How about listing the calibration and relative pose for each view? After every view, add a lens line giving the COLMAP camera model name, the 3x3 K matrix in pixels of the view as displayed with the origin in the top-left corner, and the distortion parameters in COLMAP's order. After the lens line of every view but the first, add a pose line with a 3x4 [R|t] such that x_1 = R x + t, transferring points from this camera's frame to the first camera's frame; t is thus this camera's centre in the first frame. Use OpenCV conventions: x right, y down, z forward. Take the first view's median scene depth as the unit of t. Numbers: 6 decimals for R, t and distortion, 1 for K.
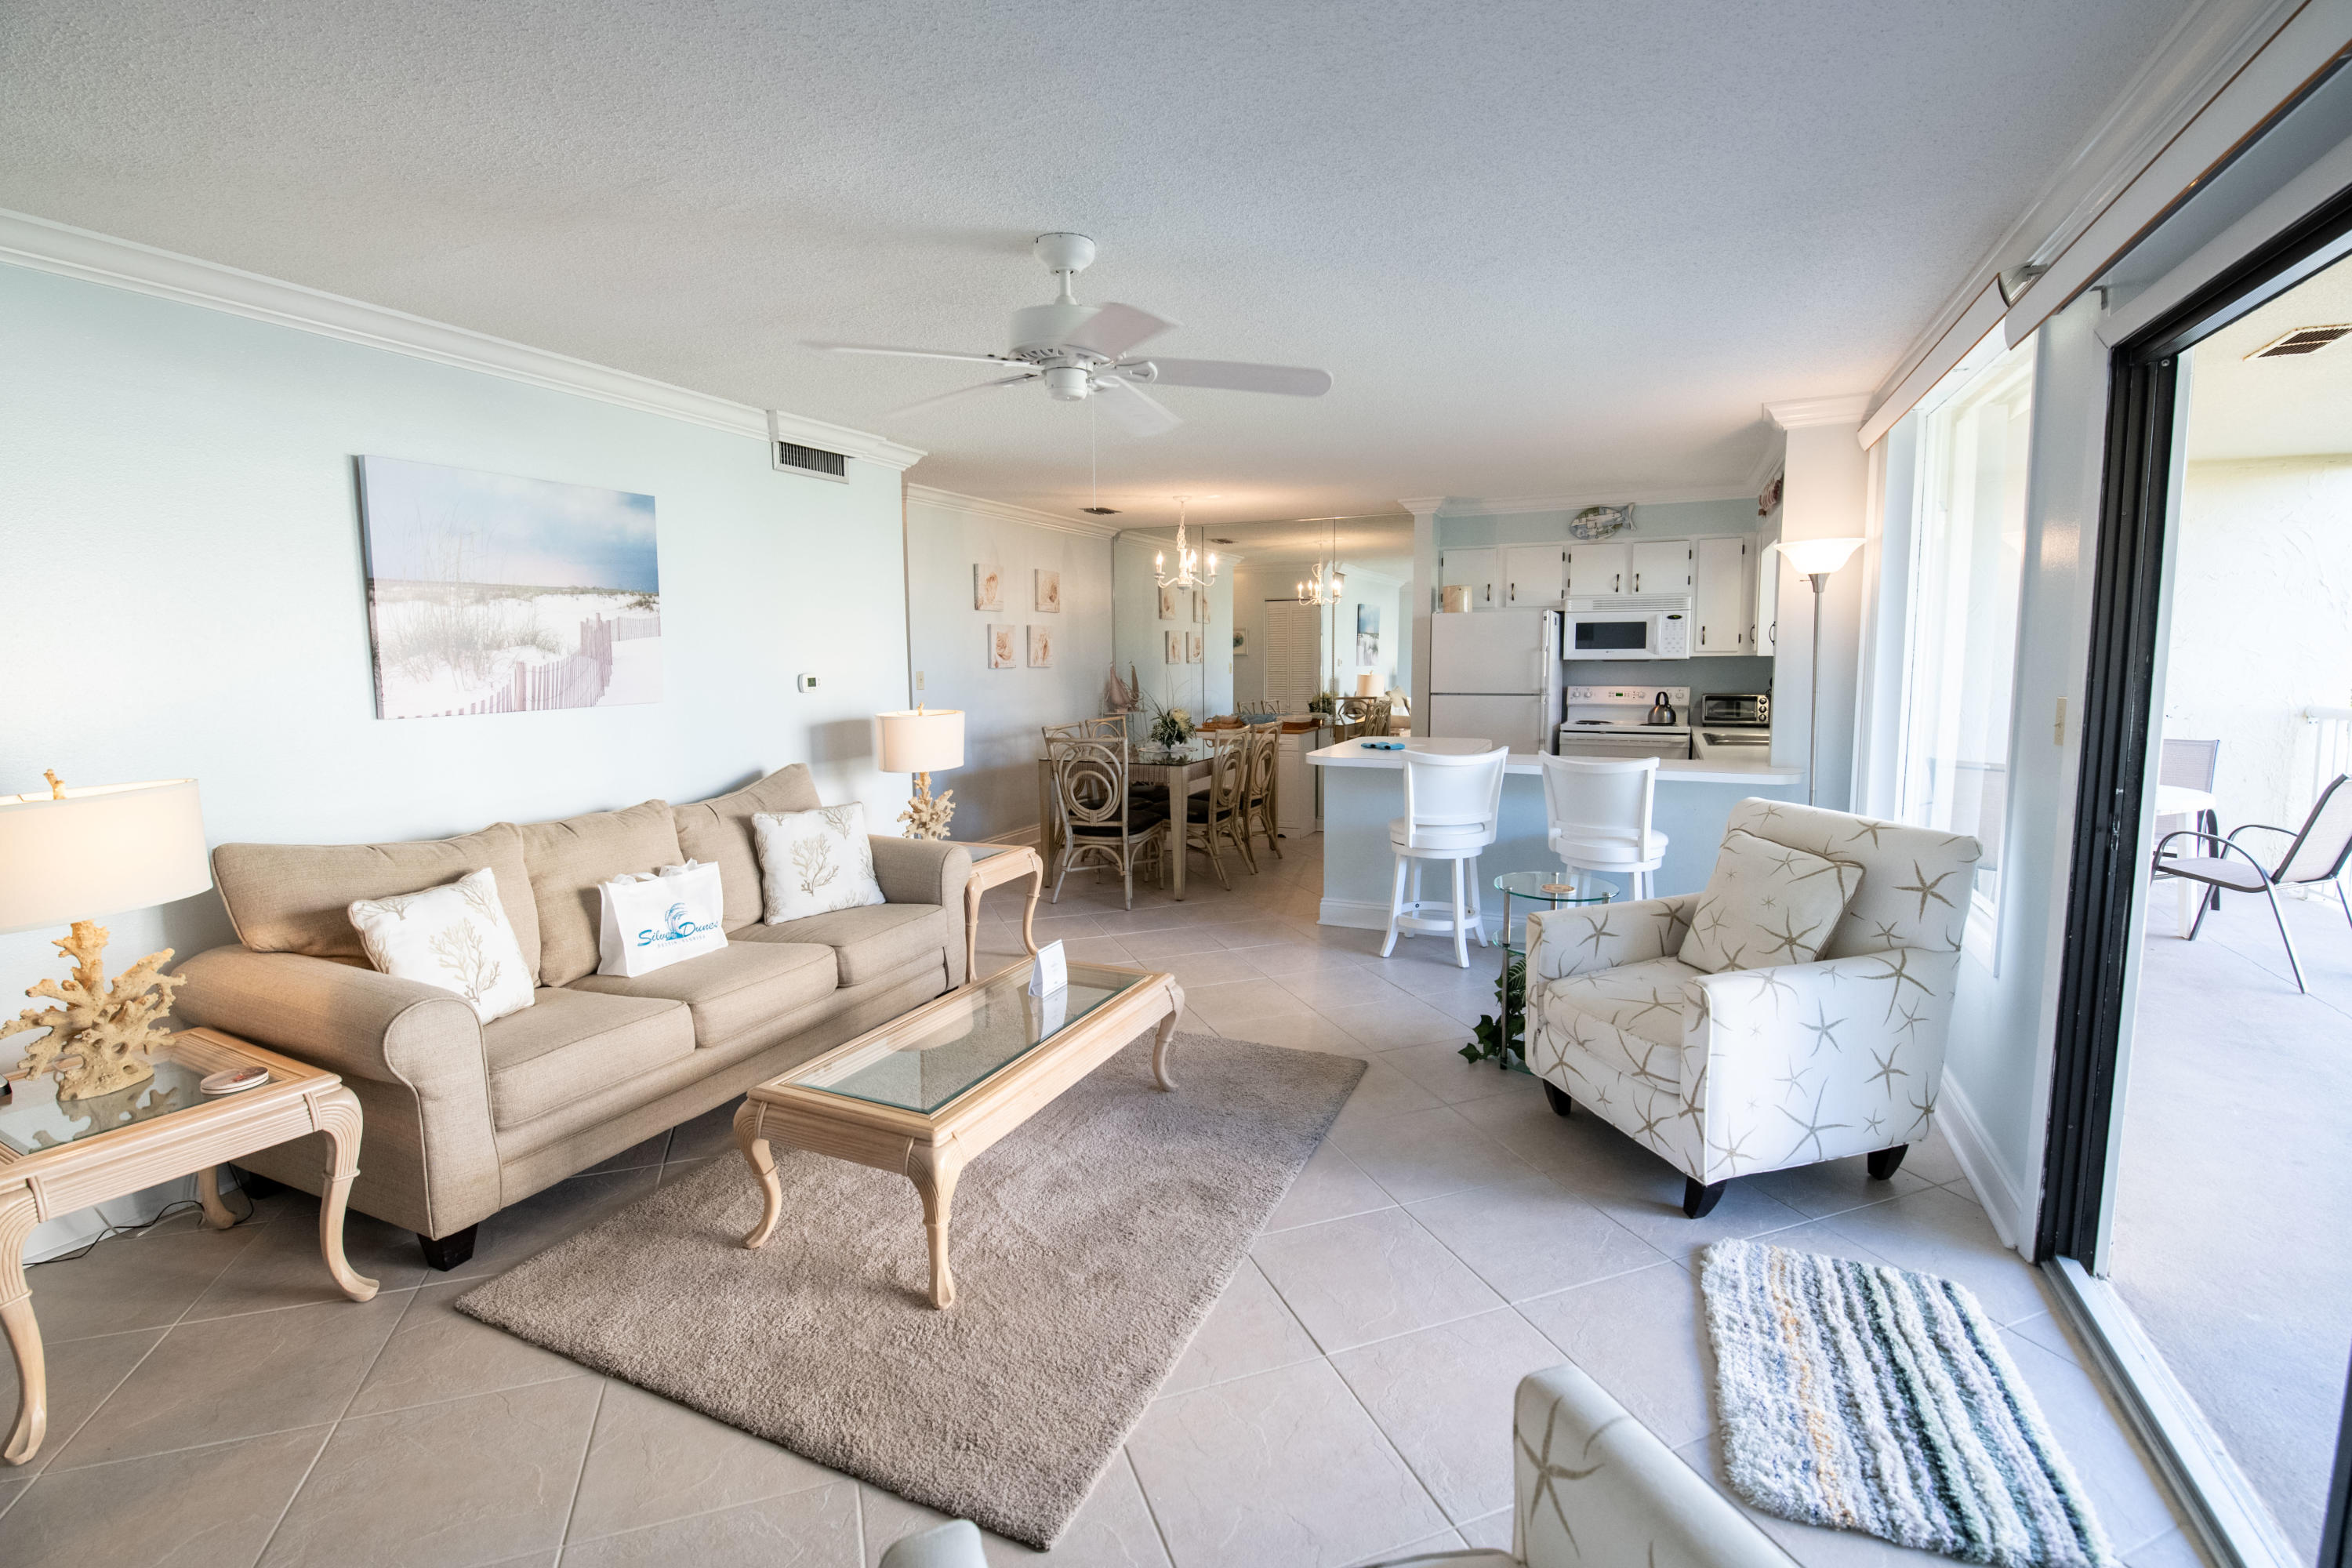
lens RADIAL K [[1038.1, 0, 1192.3], [0, 1038.1, 764.1], [0, 0, 1]] dist [-0.002570, -0.008559]
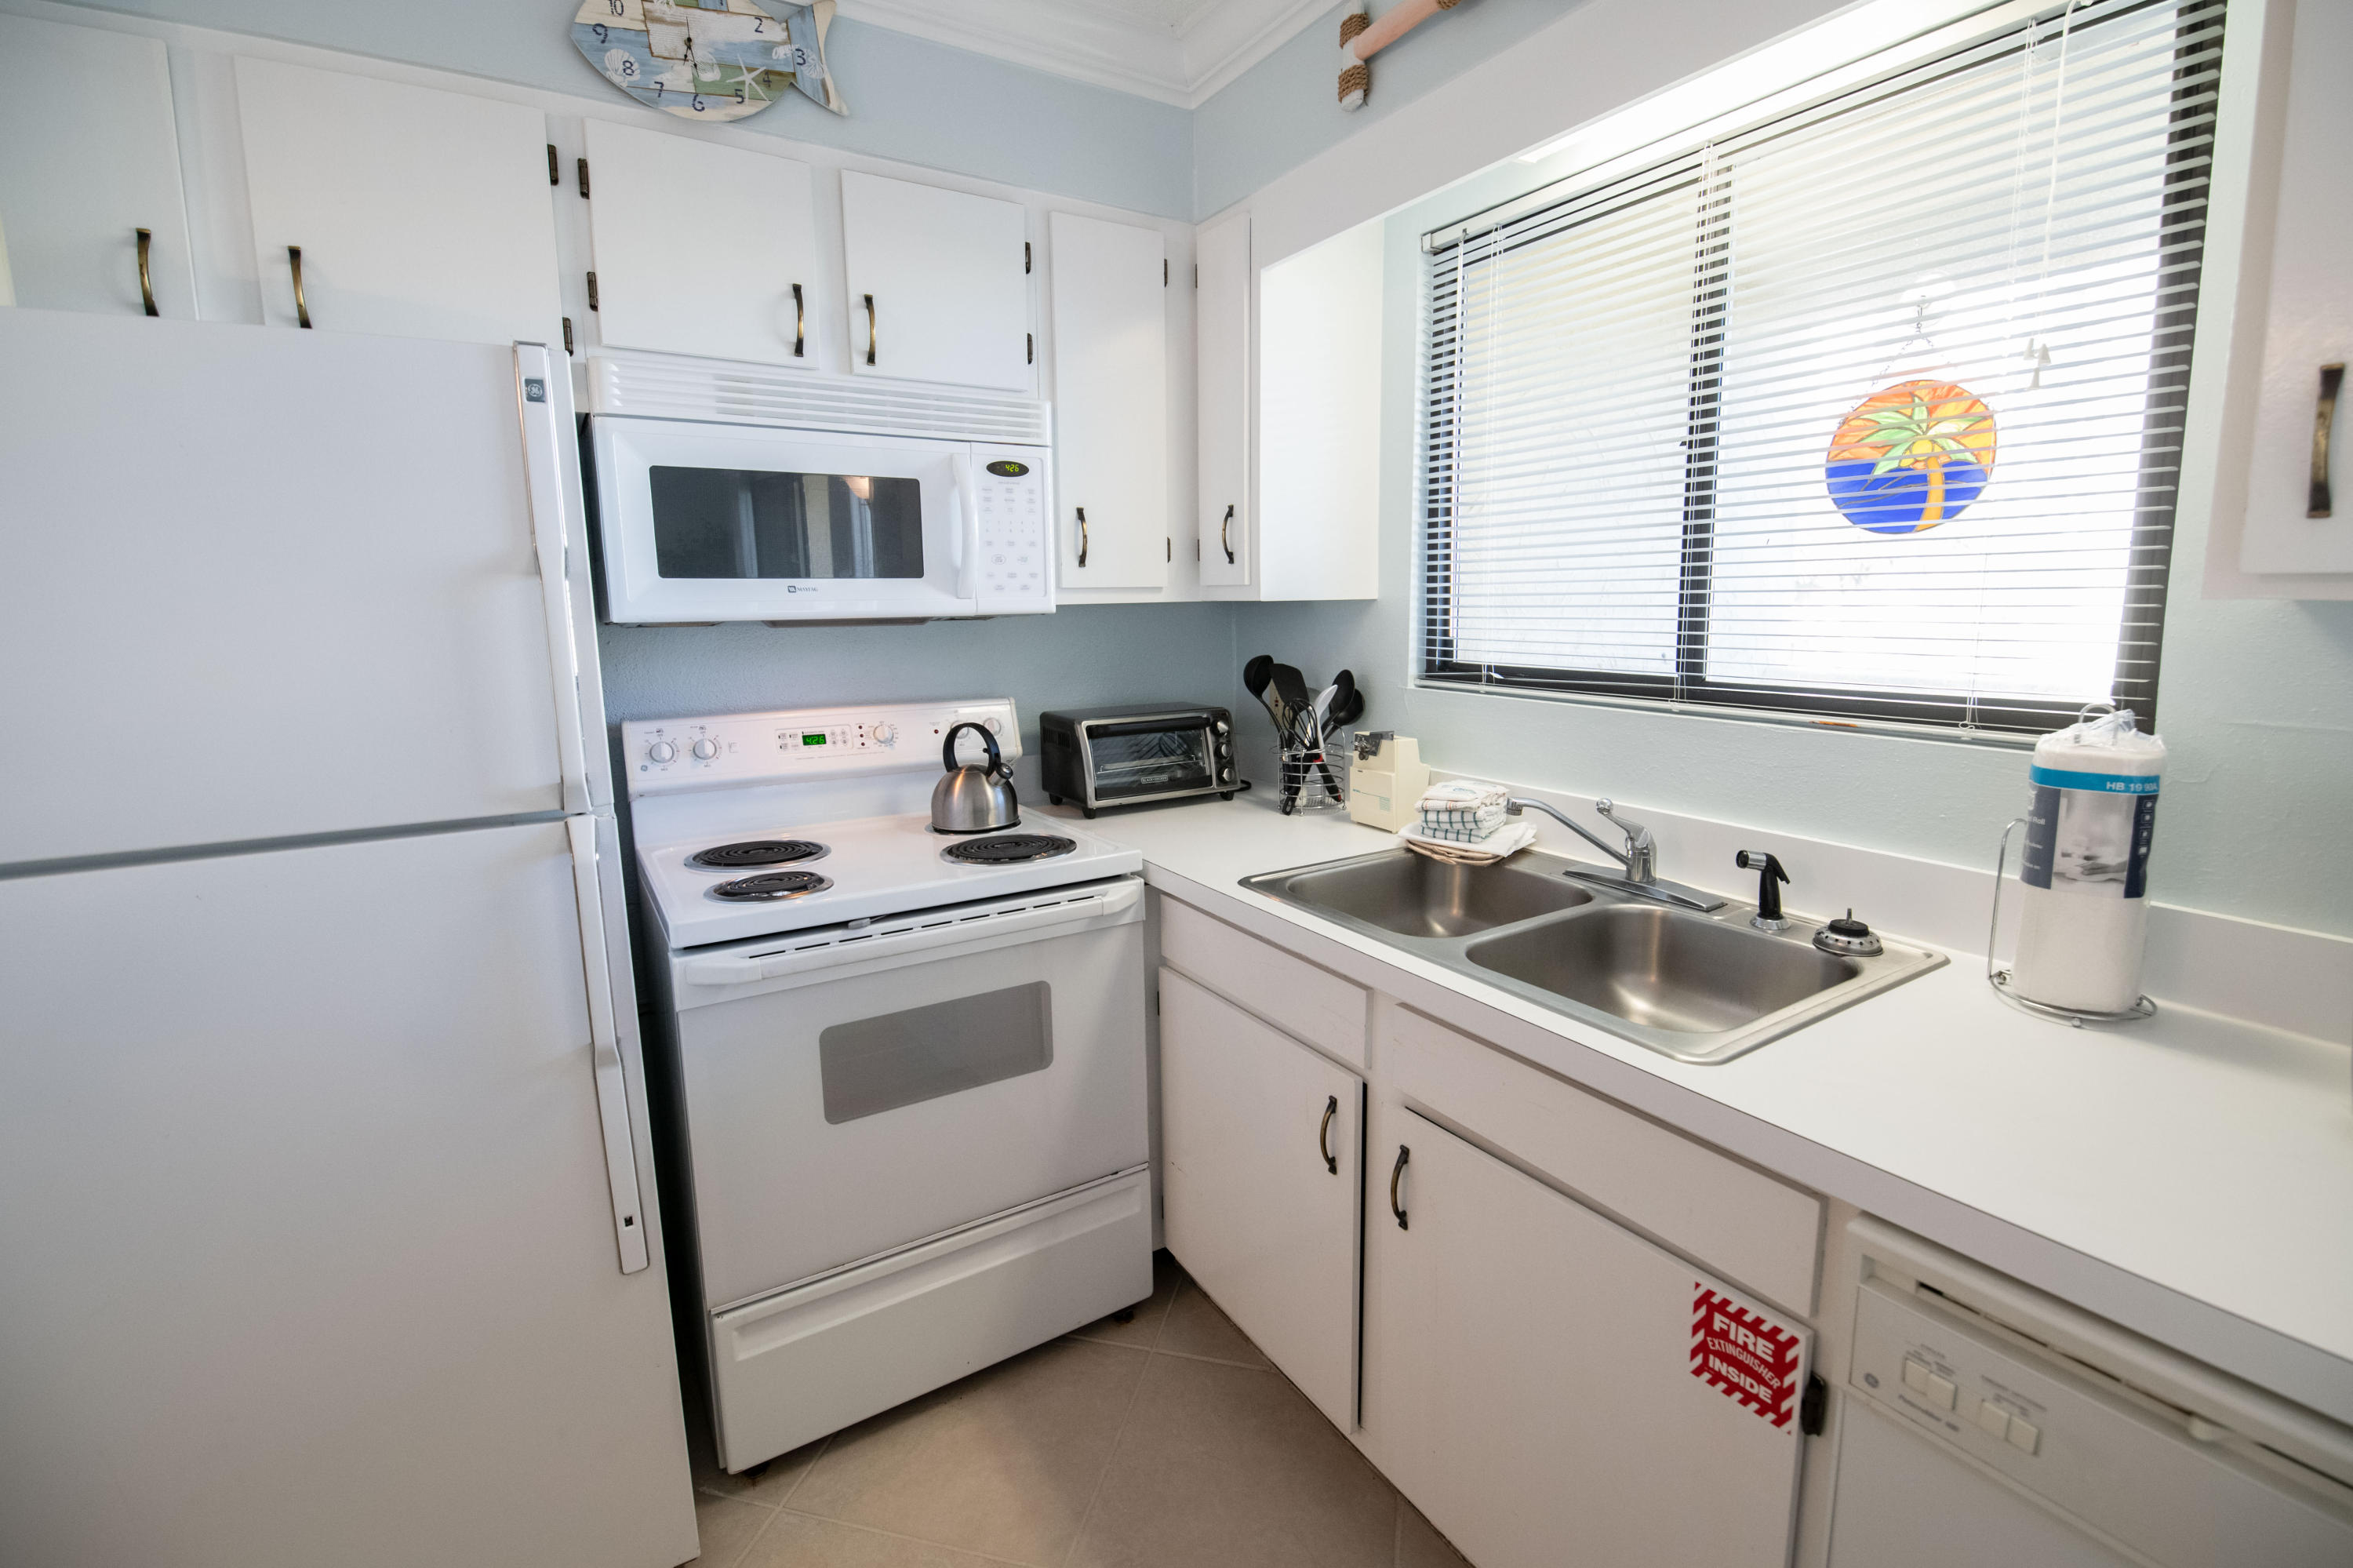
lens RADIAL K [[1038.6, 0, 1192.8], [0, 1038.6, 764.1], [0, 0, 1]] dist [-0.002570, -0.008559]
pose [[0.558045, -0.129960, 0.819571, 0.275175], [0.097150, 0.991100, 0.091010, -0.091324], [-0.824104, 0.028834, 0.565704, 0.892281]]
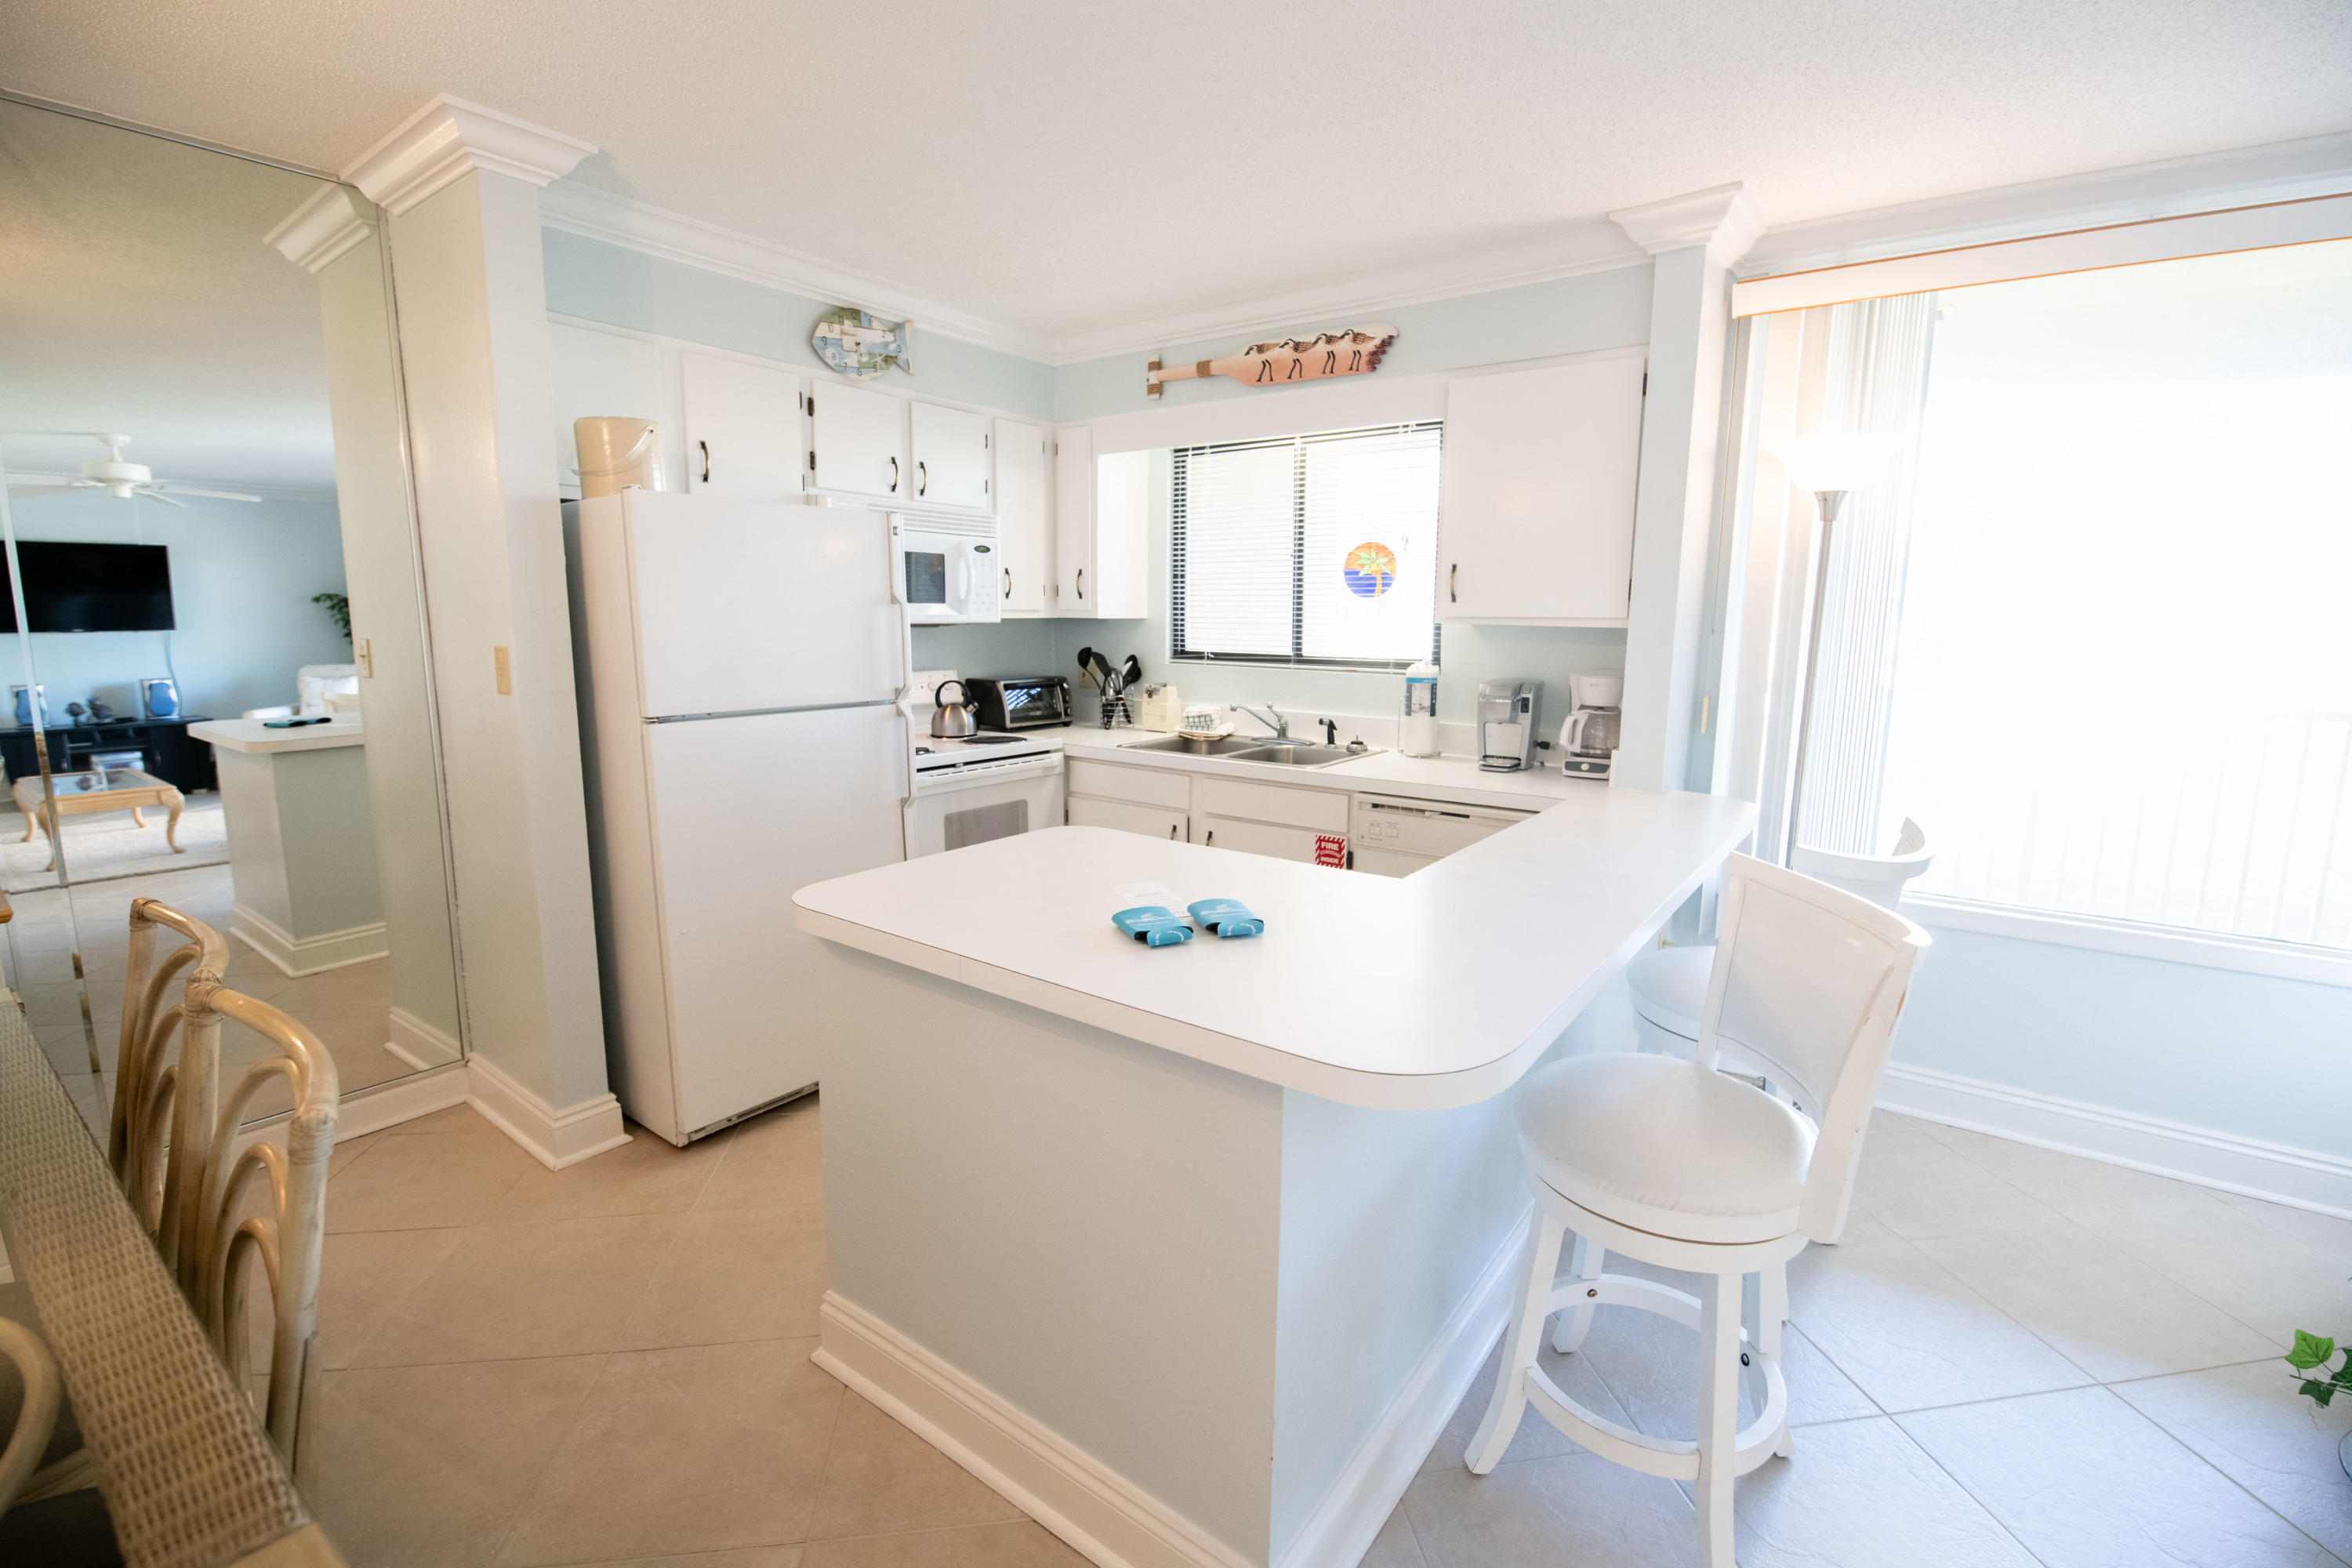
lens RADIAL K [[1019.8, 0, 1186.7], [0, 1019.8, 773.6], [0, 0, 1]] dist [0.000402, -0.007454]
pose [[0.212435, -0.141795, 0.966833, -0.079972], [0.095875, 0.987667, 0.123784, -0.087965], [-0.972460, 0.066399, 0.223410, 0.867002]]
